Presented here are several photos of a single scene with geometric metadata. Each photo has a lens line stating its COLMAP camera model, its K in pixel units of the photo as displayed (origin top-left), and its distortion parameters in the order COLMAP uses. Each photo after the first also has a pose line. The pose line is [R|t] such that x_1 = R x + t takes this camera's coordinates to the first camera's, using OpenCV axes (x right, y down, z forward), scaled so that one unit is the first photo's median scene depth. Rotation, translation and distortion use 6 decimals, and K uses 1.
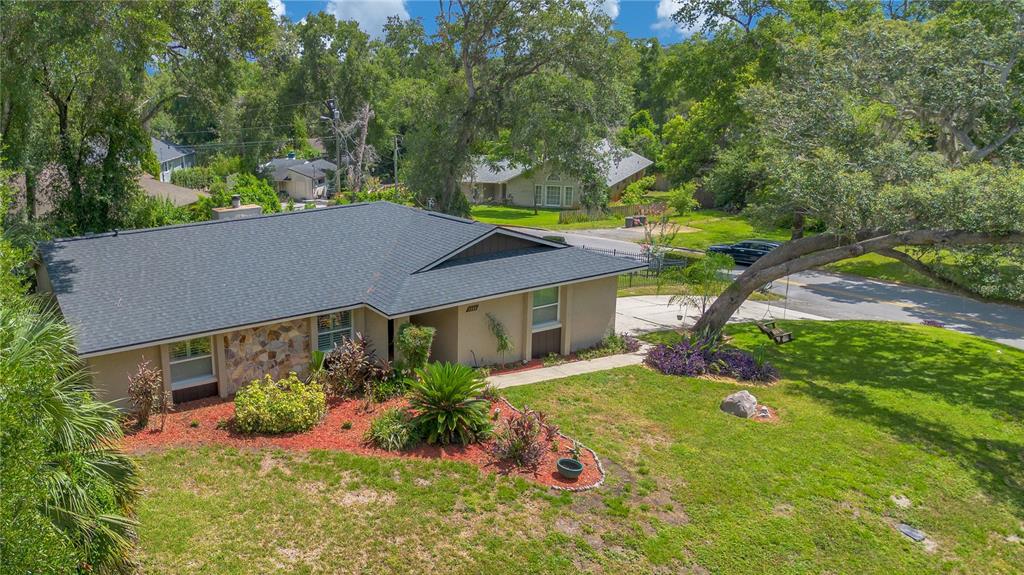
lens RADIAL K [[814.3, 0, 322.0], [0, 814.3, 286.8], [0, 0, 1]] dist [0.043801, -0.008844]
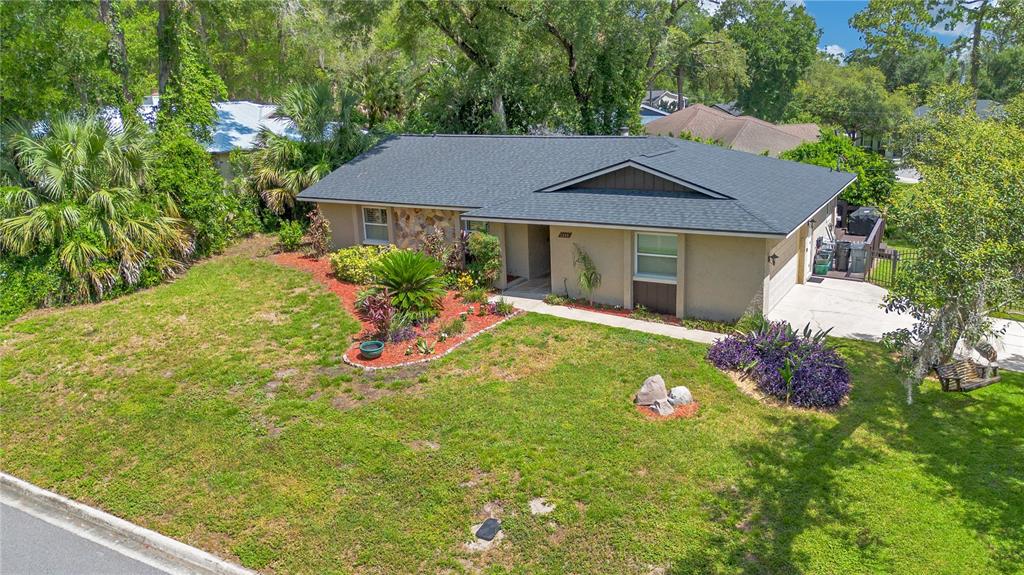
lens RADIAL K [[793.0, 0, 576.4], [0, 793.0, 284.3], [0, 0, 1]] dist [0.095529, -0.089258]
pose [[0.597883, 0.216826, -0.771701, 0.994456], [-0.209533, 0.971523, 0.110633, -0.025035], [0.773713, 0.095551, 0.626289, 0.436212]]
